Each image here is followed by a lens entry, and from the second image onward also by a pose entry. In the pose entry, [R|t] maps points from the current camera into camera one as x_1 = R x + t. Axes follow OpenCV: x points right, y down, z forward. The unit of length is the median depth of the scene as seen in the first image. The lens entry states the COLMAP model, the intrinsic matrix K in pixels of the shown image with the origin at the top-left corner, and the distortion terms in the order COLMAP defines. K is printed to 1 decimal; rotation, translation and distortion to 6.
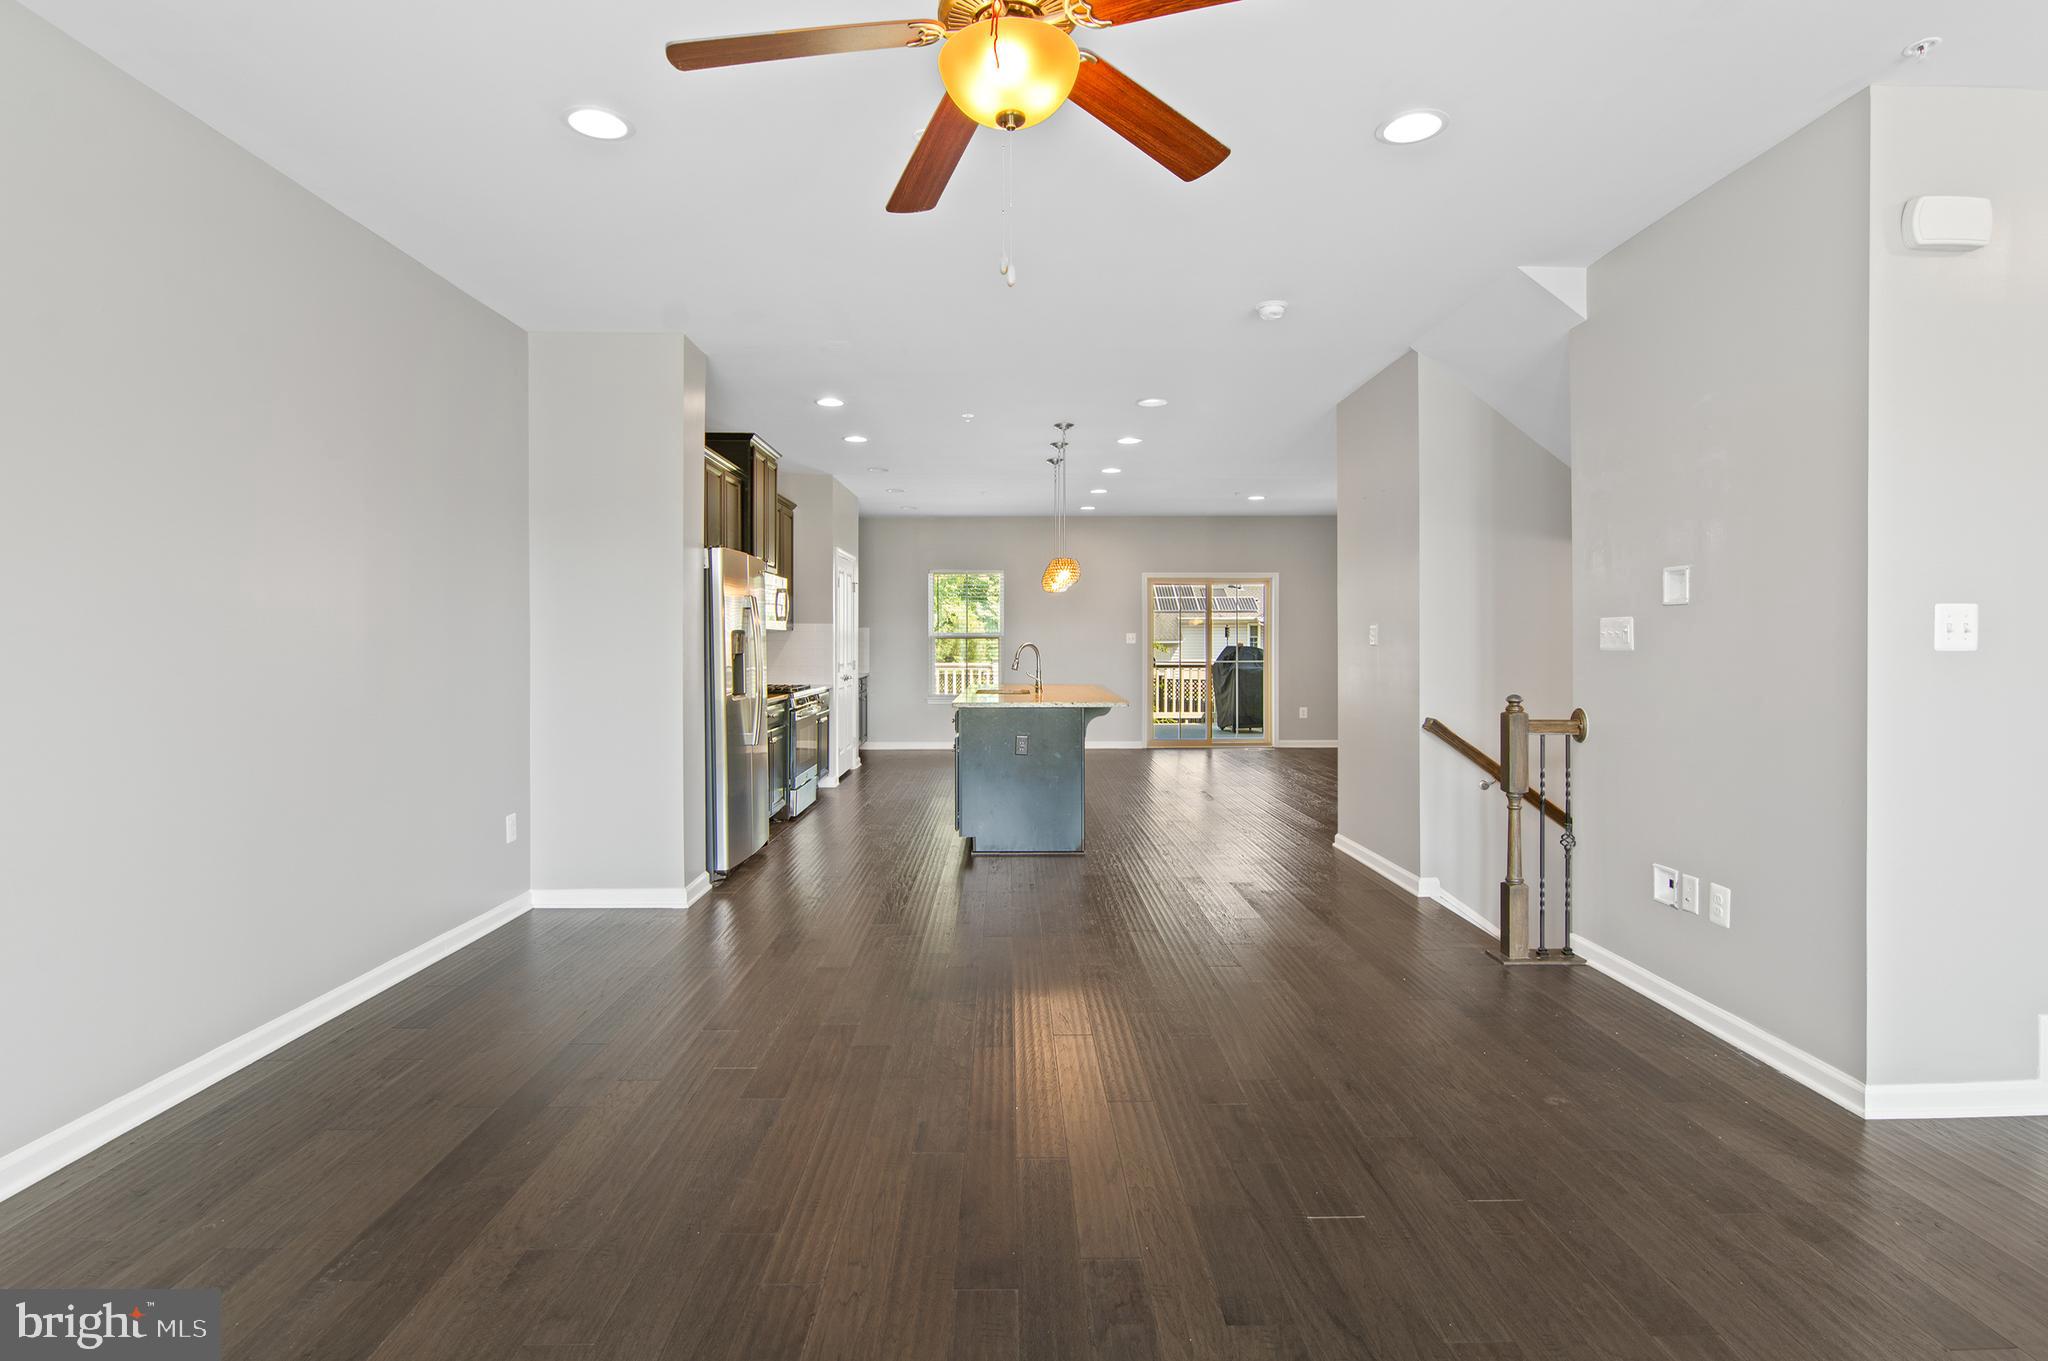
lens RADIAL K [[958.5, 0, 1020.1], [0, 958.5, 652.2], [0, 0, 1]] dist [-0.000261, -0.000194]
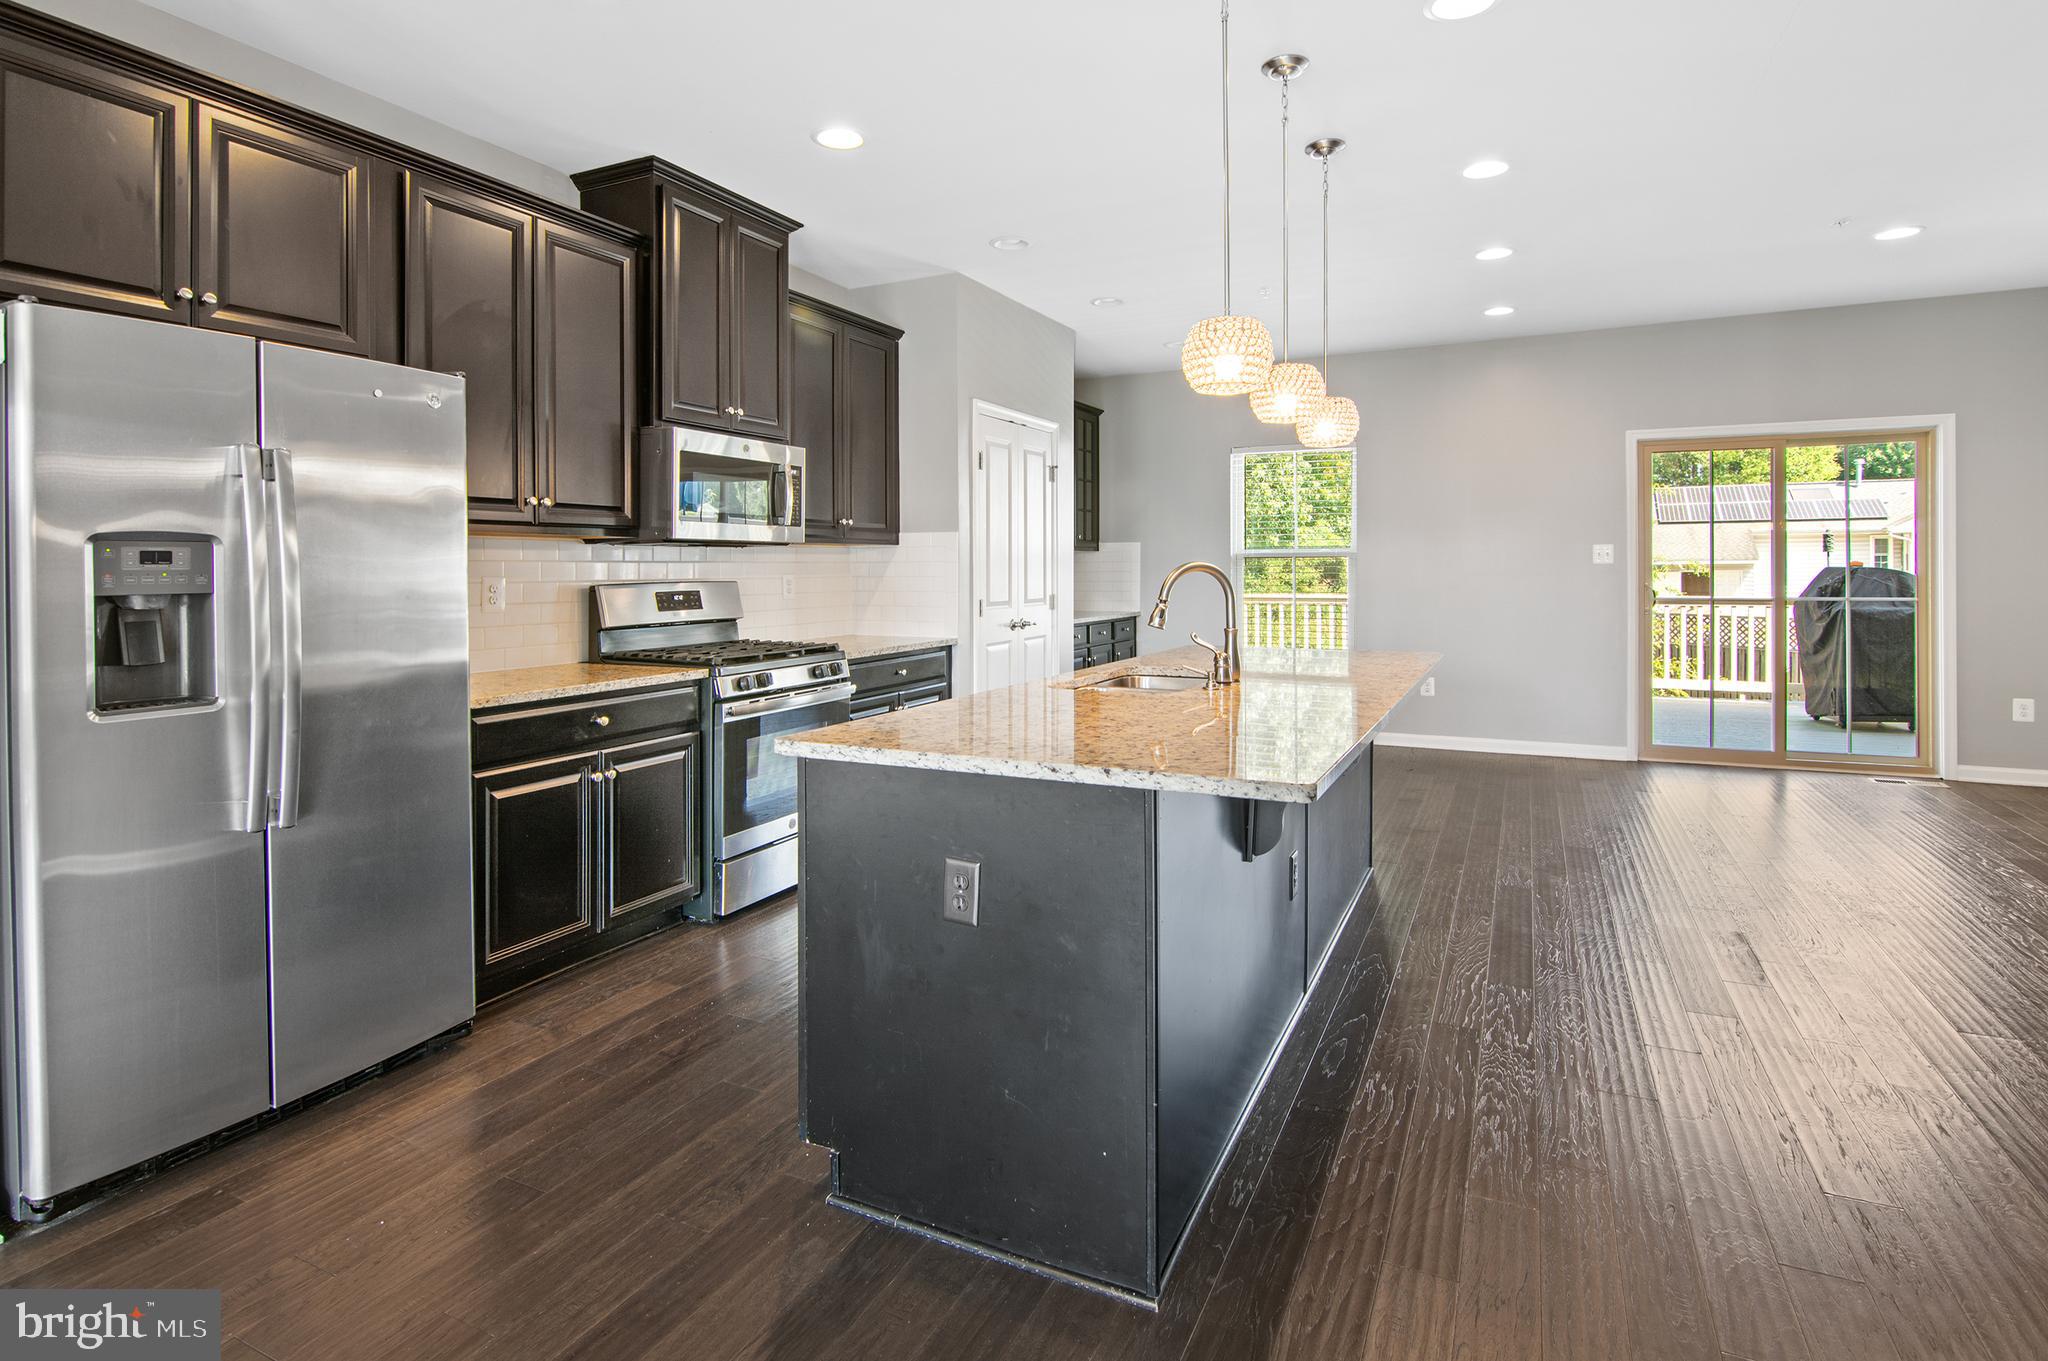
lens RADIAL K [[1019.1, 0, 1027.3], [0, 1019.1, 577.8], [0, 0, 1]] dist [-0.002940, -0.005262]
pose [[0.896030, -0.000527, -0.443994, 0.077445], [0.001533, 0.999997, 0.001908, -0.002668], [0.443991, -0.002390, 0.896028, 0.334613]]
